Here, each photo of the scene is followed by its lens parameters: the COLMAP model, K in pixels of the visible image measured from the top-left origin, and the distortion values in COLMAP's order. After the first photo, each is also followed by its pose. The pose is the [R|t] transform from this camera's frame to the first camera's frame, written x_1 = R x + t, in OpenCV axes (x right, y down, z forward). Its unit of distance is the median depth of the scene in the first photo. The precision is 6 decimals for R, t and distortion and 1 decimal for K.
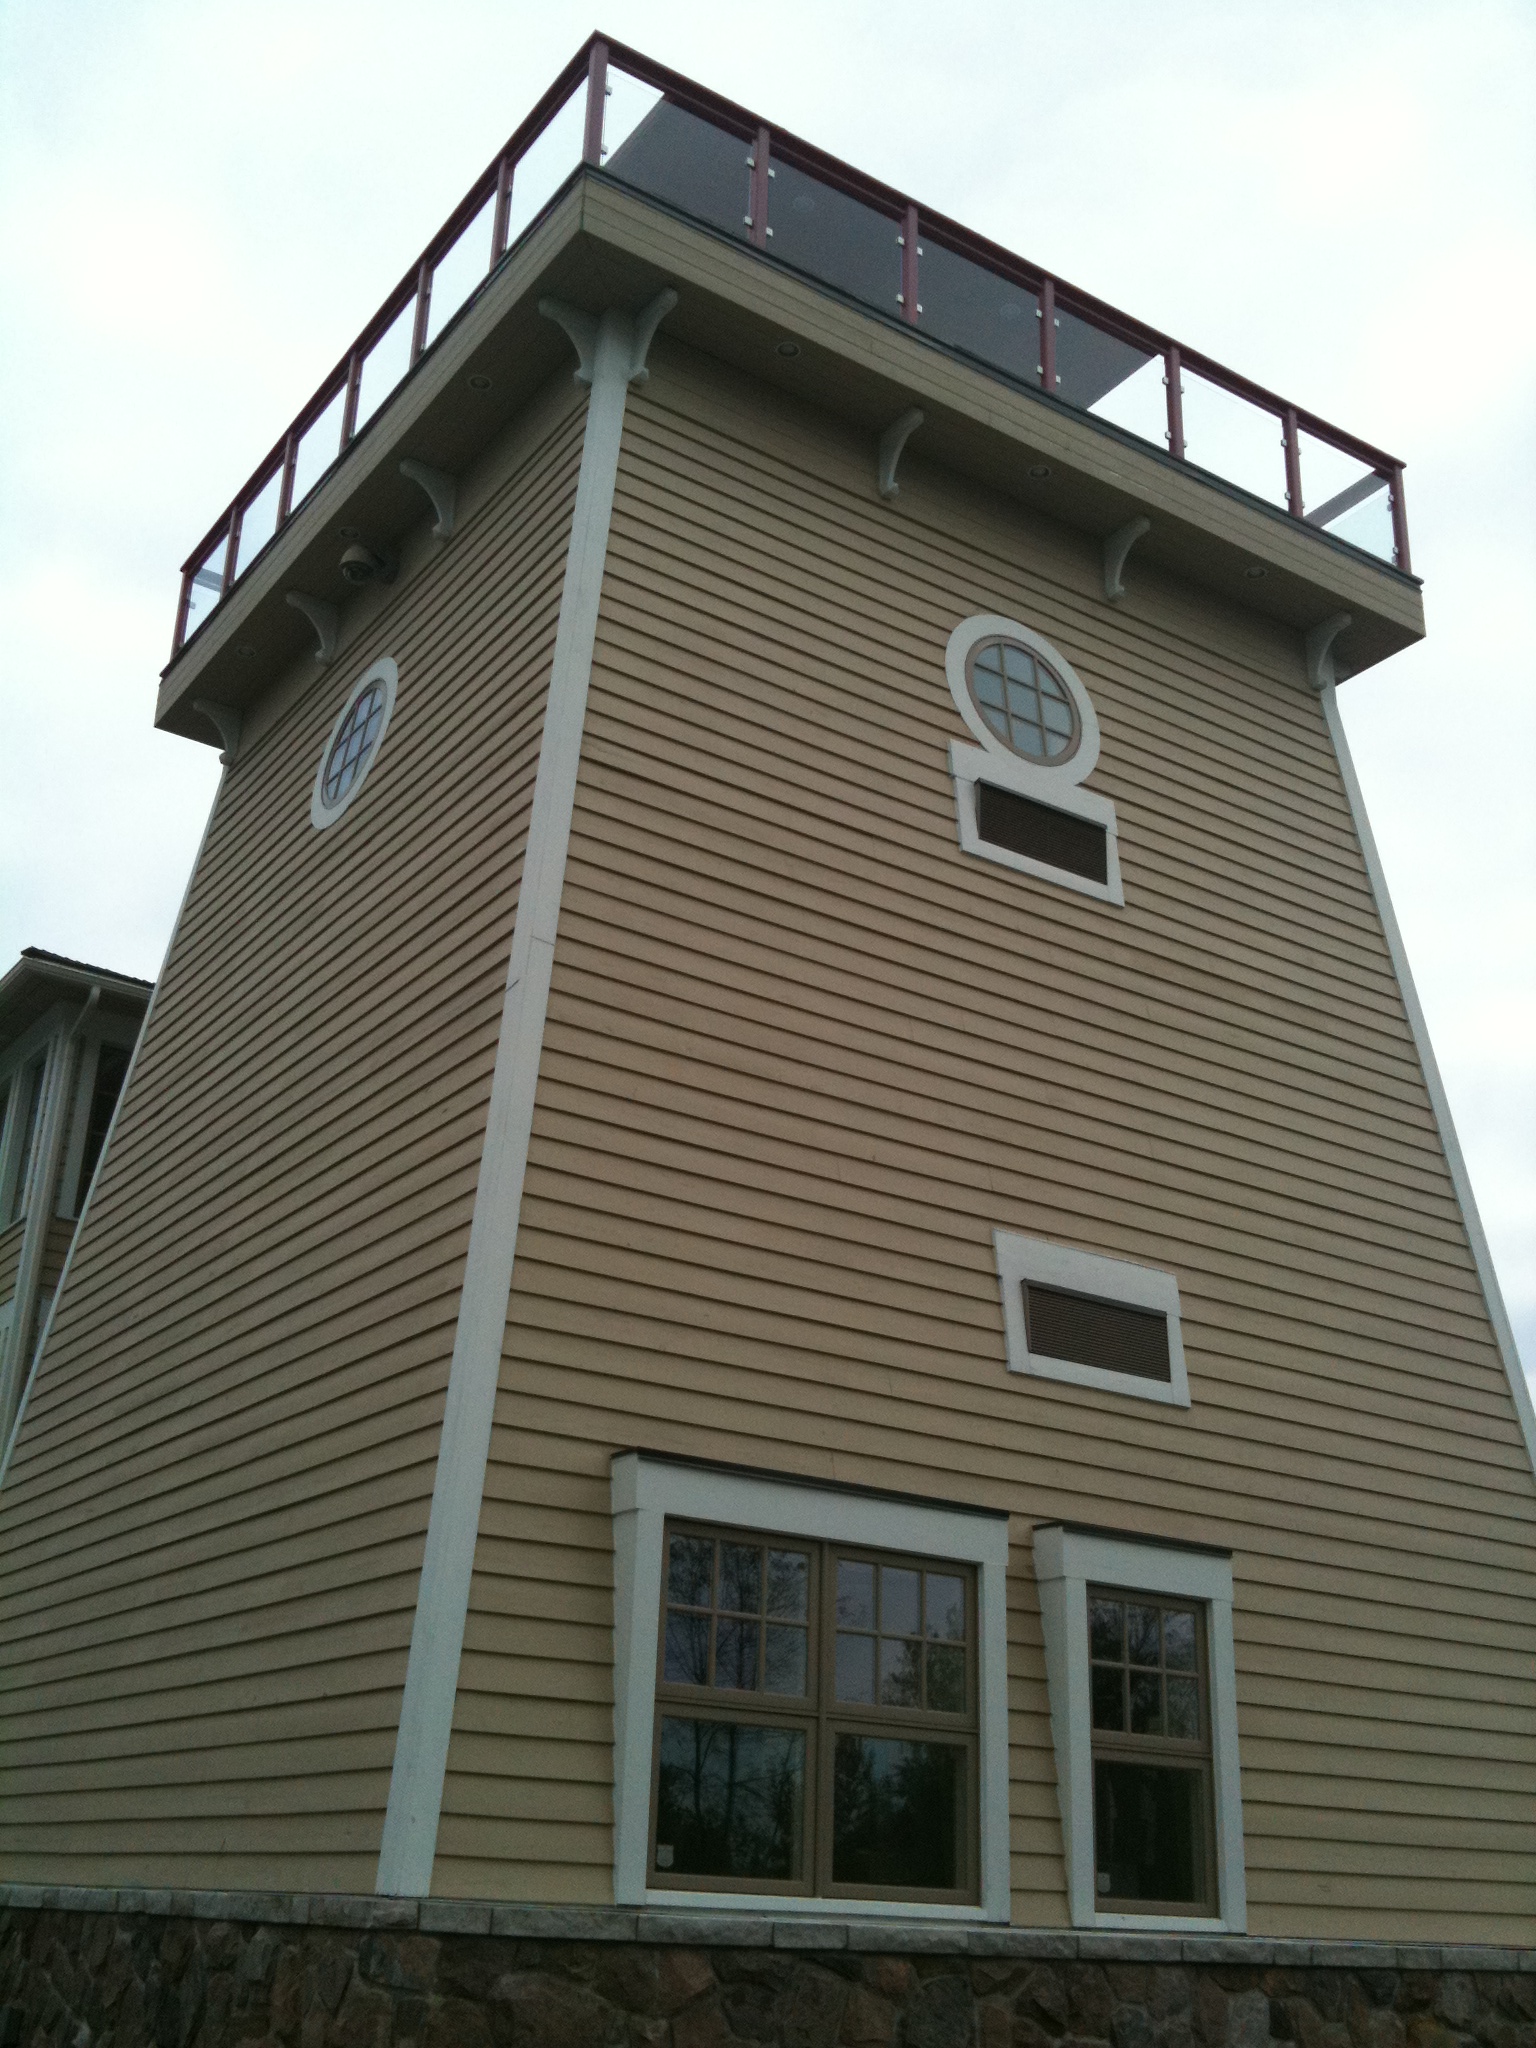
lens RADIAL K [[2231.0, 0, 768.0], [0, 2231.0, 1024.0], [0, 0, 1]] dist [-0.016982, -0.026797]
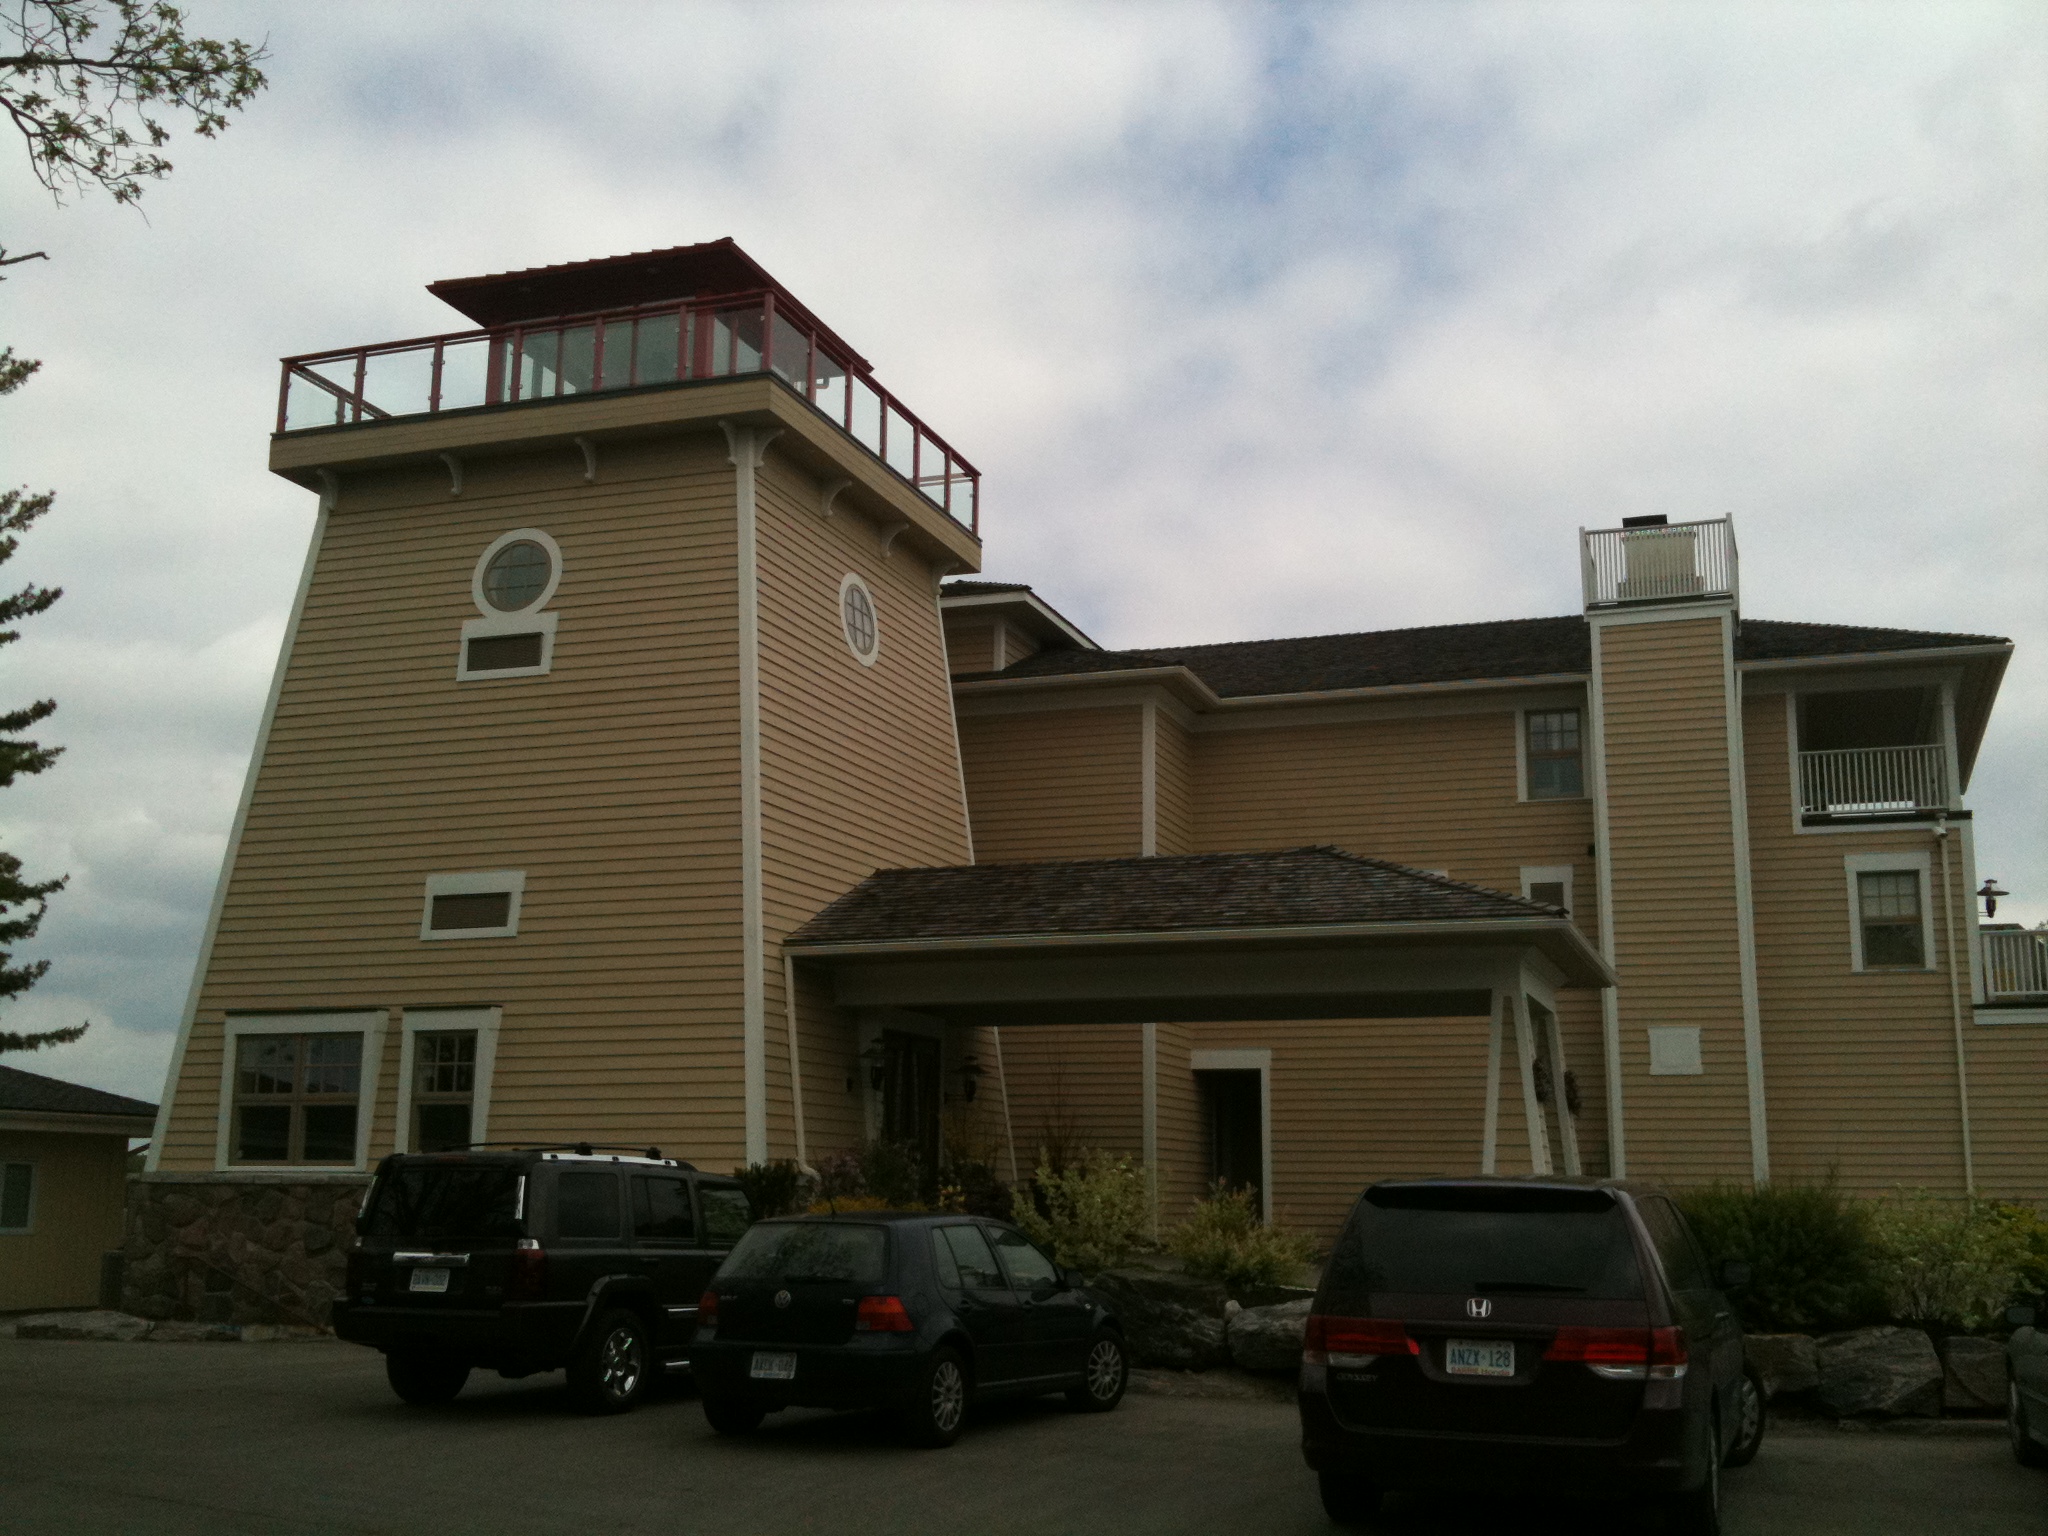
lens RADIAL K [[2231.0, 0, 1024.0], [0, 2231.0, 768.0], [0, 0, 1]] dist [-0.016982, -0.026797]
pose [[0.604656, -0.186256, -0.774403, 2.383641], [0.317338, 0.948107, 0.019743, 0.148593], [0.730540, -0.257685, 0.632385, 0.073275]]
